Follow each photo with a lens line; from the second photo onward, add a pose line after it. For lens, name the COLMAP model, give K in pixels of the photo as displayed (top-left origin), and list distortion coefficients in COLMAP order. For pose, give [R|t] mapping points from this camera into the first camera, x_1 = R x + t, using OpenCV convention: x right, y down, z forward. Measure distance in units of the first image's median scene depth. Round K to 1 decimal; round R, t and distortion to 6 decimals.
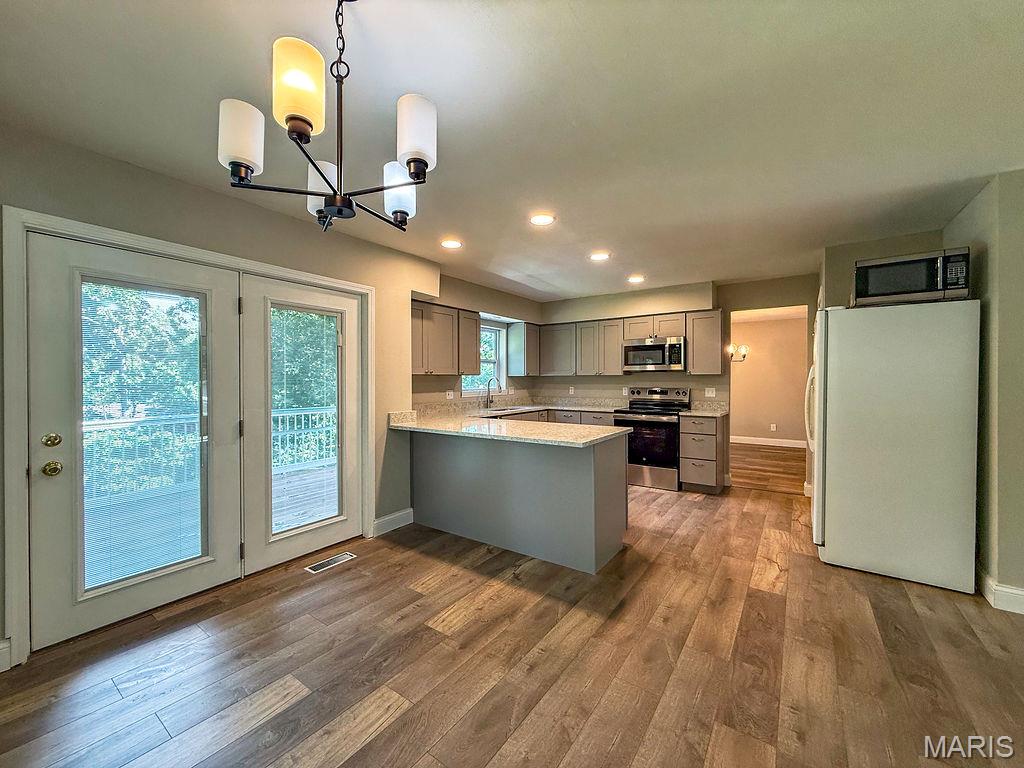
lens RADIAL K [[406.3, 0, 508.0], [0, 406.3, 382.0], [0, 0, 1]] dist [0.001222, 0.000094]
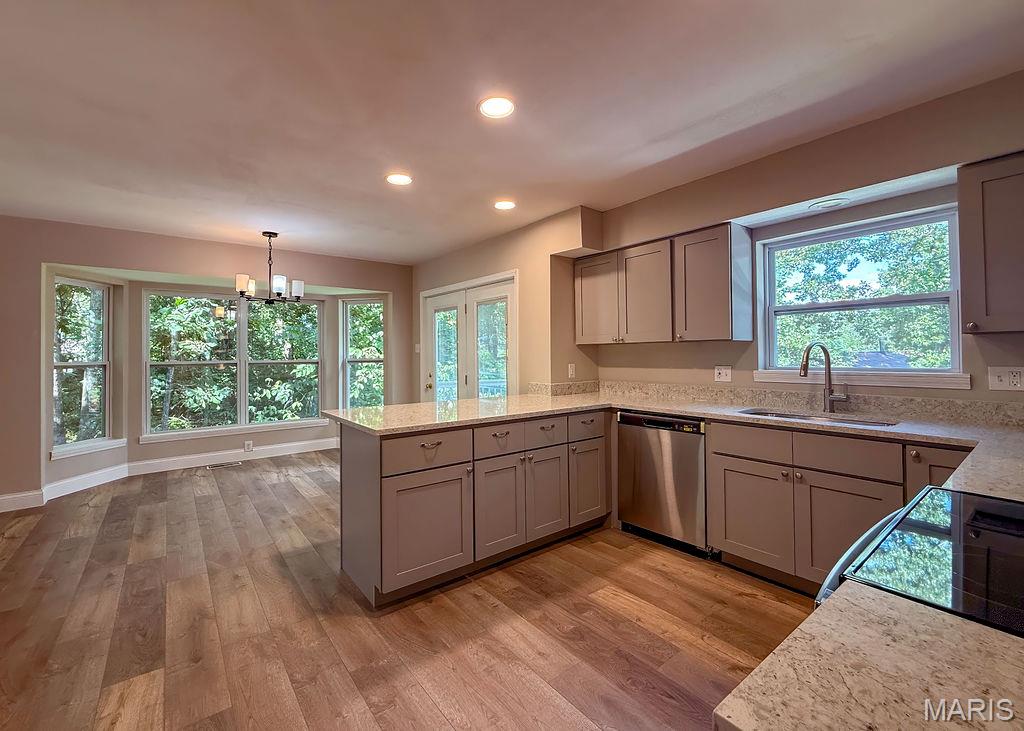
lens RADIAL K [[422.6, 0, 484.6], [0, 422.6, 353.4], [0, 0, 1]] dist [0.006842, -0.001587]
pose [[-0.301626, 0.005175, -0.953412, 0.827497], [0.004691, 0.999981, 0.003944, -0.005122], [0.953415, -0.003283, -0.301644, 1.294134]]
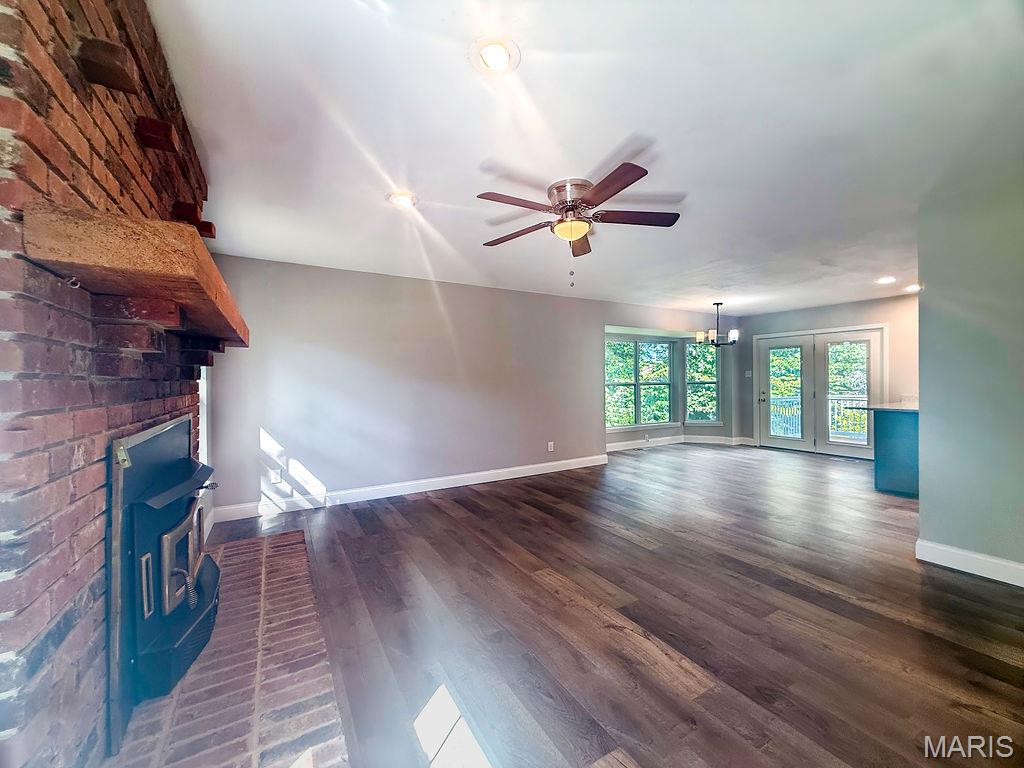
lens RADIAL K [[406.3, 0, 509.6], [0, 406.3, 377.6], [0, 0, 1]] dist [0.001222, 0.000094]
pose [[-0.410888, -0.000889, -0.911685, 1.980268], [0.004204, 0.999987, -0.002869, 0.002674], [0.911676, -0.005011, -0.410879, 0.234923]]
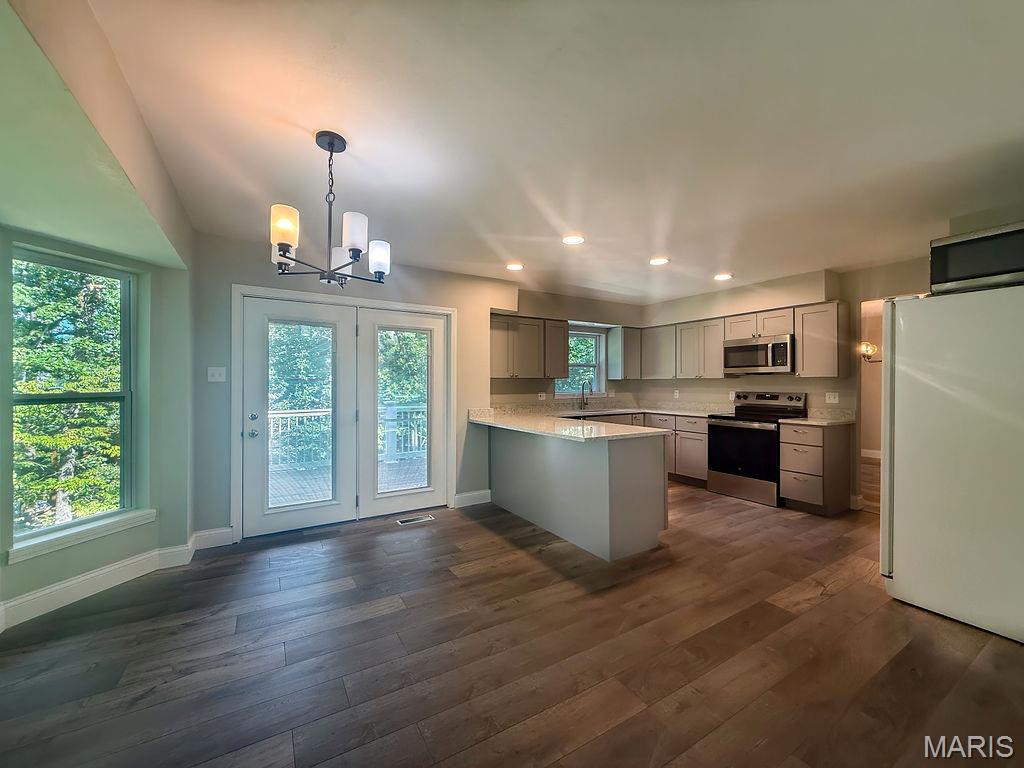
lens RADIAL K [[406.3, 0, 507.6], [0, 406.3, 381.9], [0, 0, 1]] dist [0.001222, 0.000094]
pose [[0.917938, 0.000767, -0.396722, 0.318968], [-0.004954, 0.999942, -0.009528, 0.004542], [0.396692, 0.010712, 0.917889, -0.087117]]
